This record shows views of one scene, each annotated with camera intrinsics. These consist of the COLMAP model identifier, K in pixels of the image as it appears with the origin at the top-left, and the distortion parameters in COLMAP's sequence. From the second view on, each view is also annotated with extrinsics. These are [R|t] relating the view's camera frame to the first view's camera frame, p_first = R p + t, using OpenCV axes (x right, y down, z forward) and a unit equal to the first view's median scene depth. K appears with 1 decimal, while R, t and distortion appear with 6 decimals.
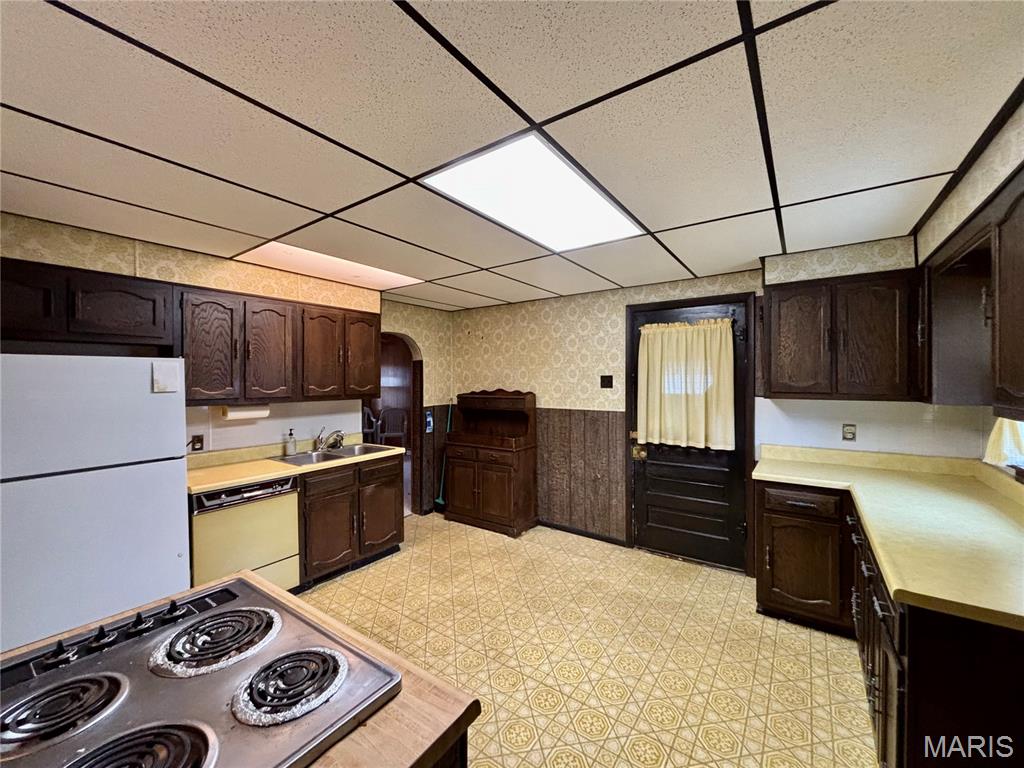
lens RADIAL K [[415.1, 0, 512.5], [0, 415.1, 381.4], [0, 0, 1]] dist [0.000604, 0.000344]
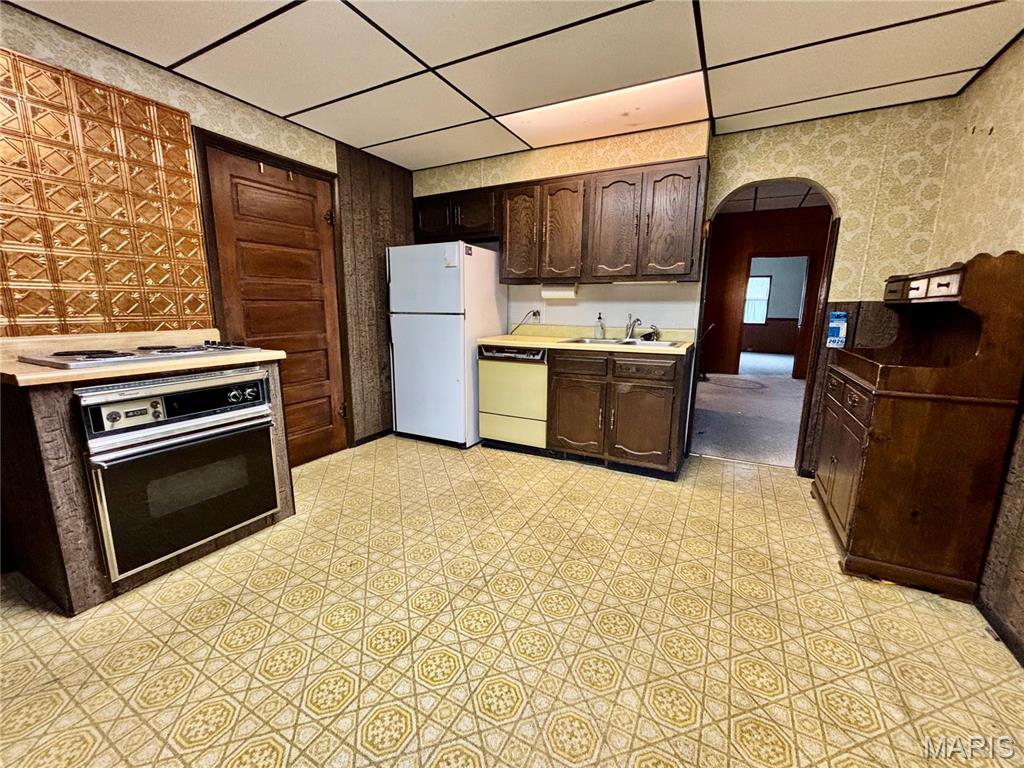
lens RADIAL K [[415.1, 0, 512.8], [0, 415.1, 384.2], [0, 0, 1]] dist [0.000604, 0.000344]
pose [[0.126642, 0.192446, -0.973102, 0.516166], [-0.015454, 0.981264, 0.192049, 0.111537], [0.991828, -0.009283, 0.127243, 0.775531]]
